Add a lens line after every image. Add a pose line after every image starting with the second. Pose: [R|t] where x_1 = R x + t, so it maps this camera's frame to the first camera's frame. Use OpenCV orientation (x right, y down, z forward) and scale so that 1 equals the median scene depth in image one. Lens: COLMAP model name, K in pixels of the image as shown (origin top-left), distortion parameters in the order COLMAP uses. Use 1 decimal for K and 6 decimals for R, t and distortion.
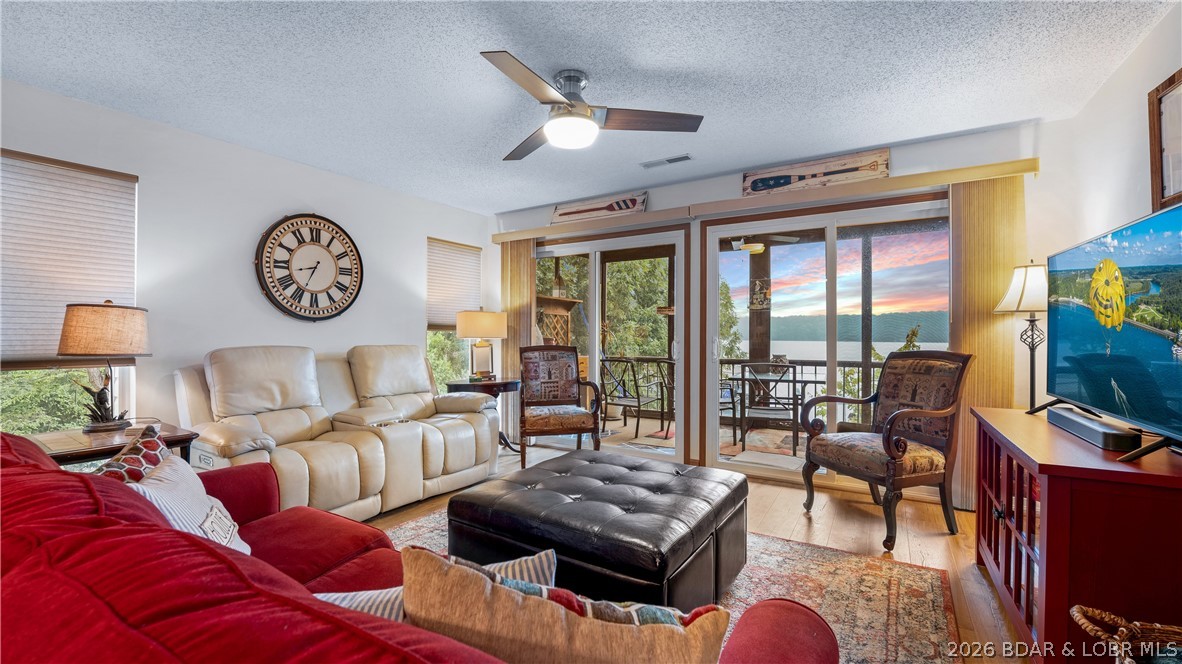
lens RADIAL K [[483.2, 0, 591.0], [0, 483.2, 332.0], [0, 0, 1]] dist [0.000811, 0.000516]
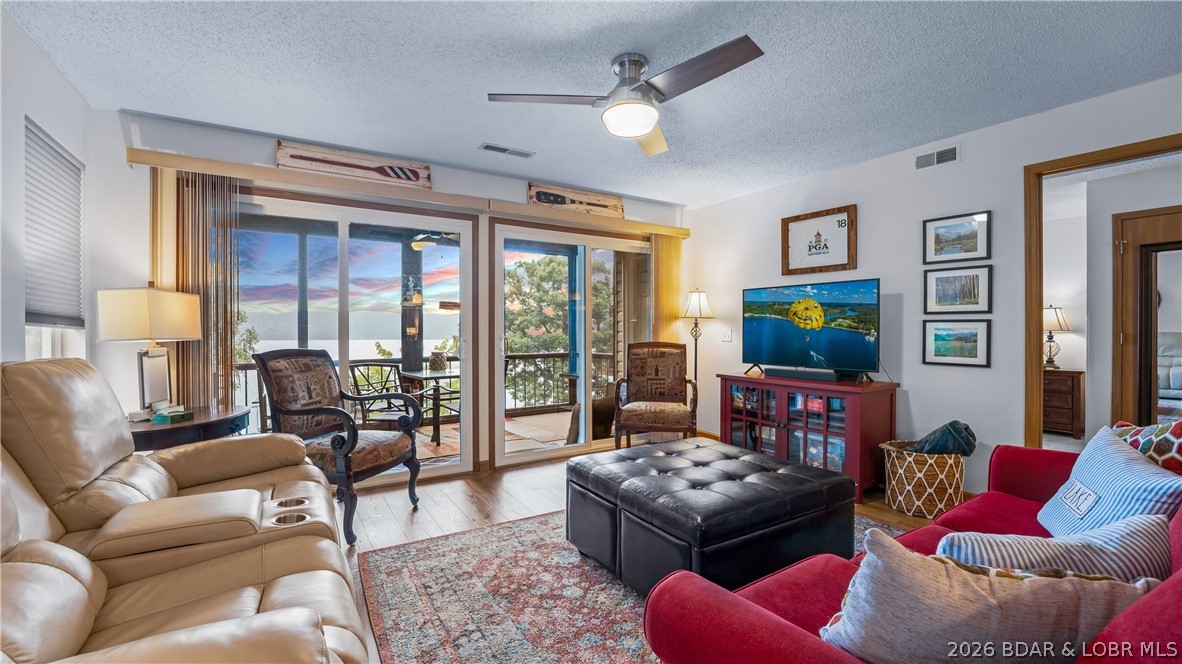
lens RADIAL K [[483.2, 0, 591.0], [0, 483.2, 332.0], [0, 0, 1]] dist [0.000811, 0.000516]
pose [[0.453361, -0.001790, 0.891325, -0.563995], [0.001225, 0.999998, 0.001386, 0.003871], [-0.891326, 0.000464, 0.453362, 0.379486]]
